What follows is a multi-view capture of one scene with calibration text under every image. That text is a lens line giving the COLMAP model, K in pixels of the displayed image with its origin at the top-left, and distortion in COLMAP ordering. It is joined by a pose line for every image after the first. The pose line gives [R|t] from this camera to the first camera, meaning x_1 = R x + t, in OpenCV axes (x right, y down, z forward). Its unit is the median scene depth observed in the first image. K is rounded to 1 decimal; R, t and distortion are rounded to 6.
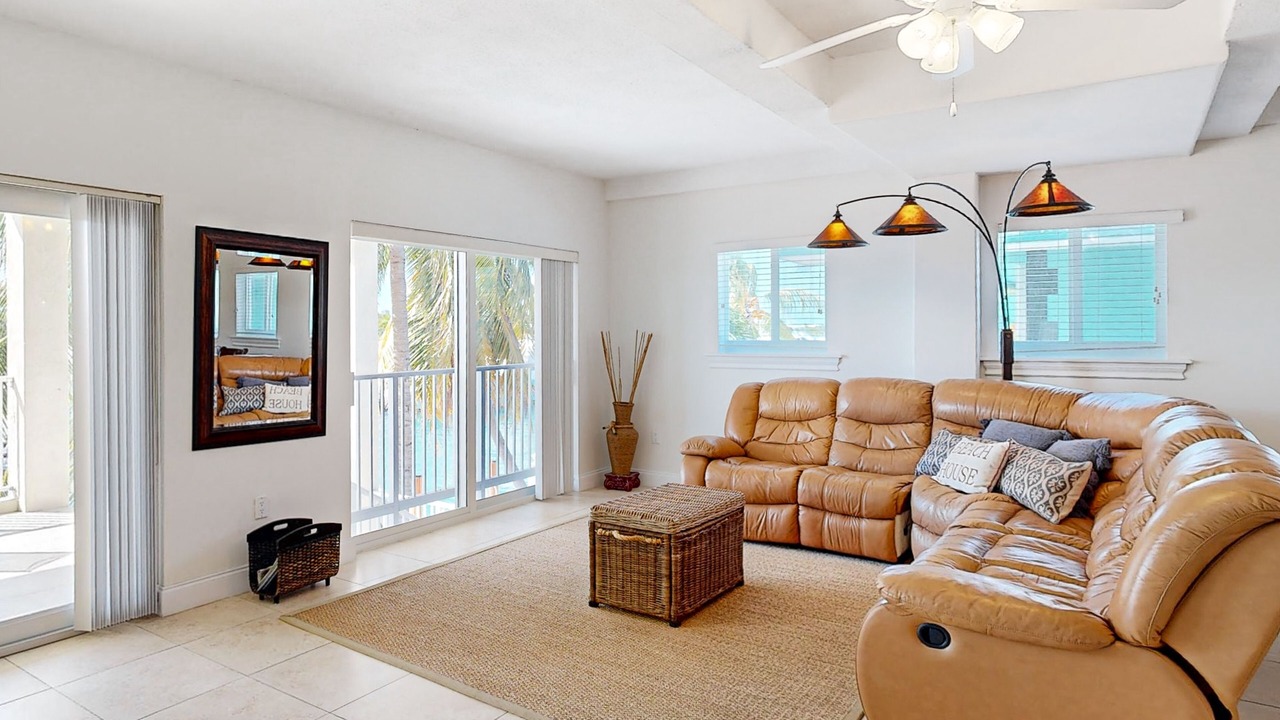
lens RADIAL K [[678.5, 0, 642.1], [0, 678.5, 352.7], [0, 0, 1]] dist [-0.001992, -0.001058]
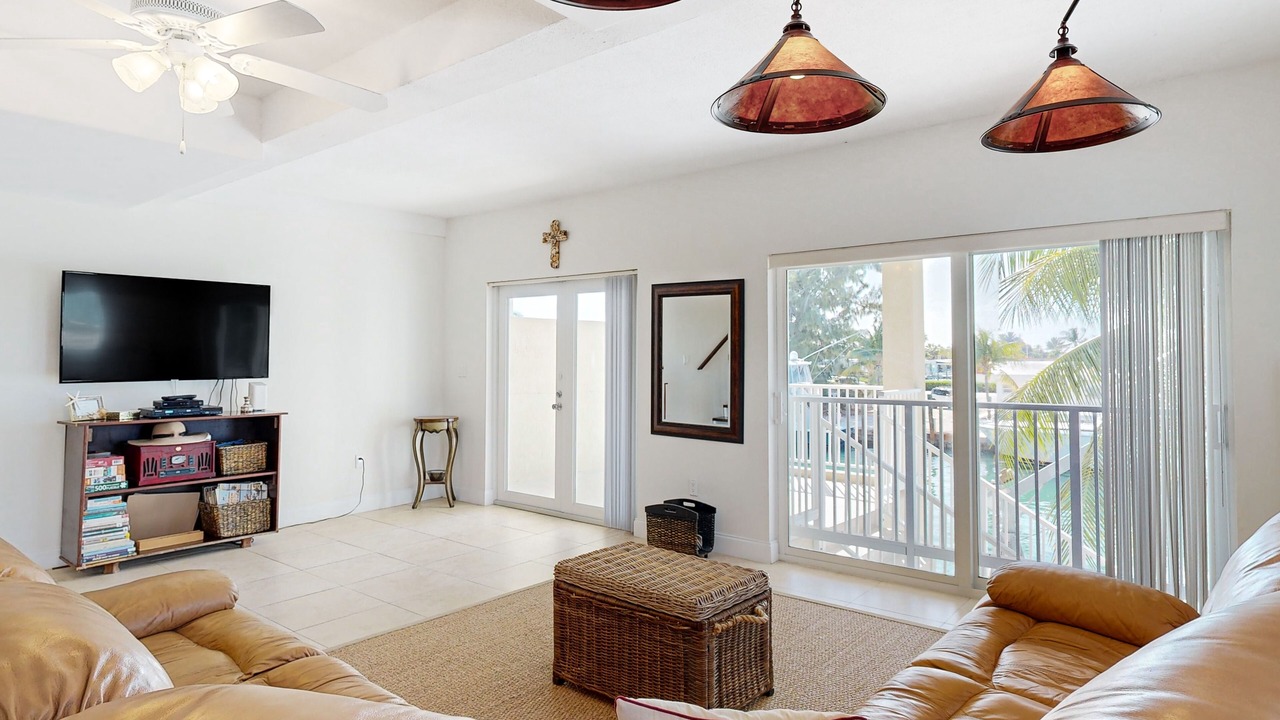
lens RADIAL K [[706.6, 0, 641.6], [0, 706.6, 359.8], [0, 0, 1]] dist [-0.004460, -0.000224]
pose [[-0.043005, 0.012487, -0.998997, 0.357264], [-0.028462, 0.999501, 0.013719, -0.016464], [0.998669, 0.029023, -0.042628, 0.412277]]
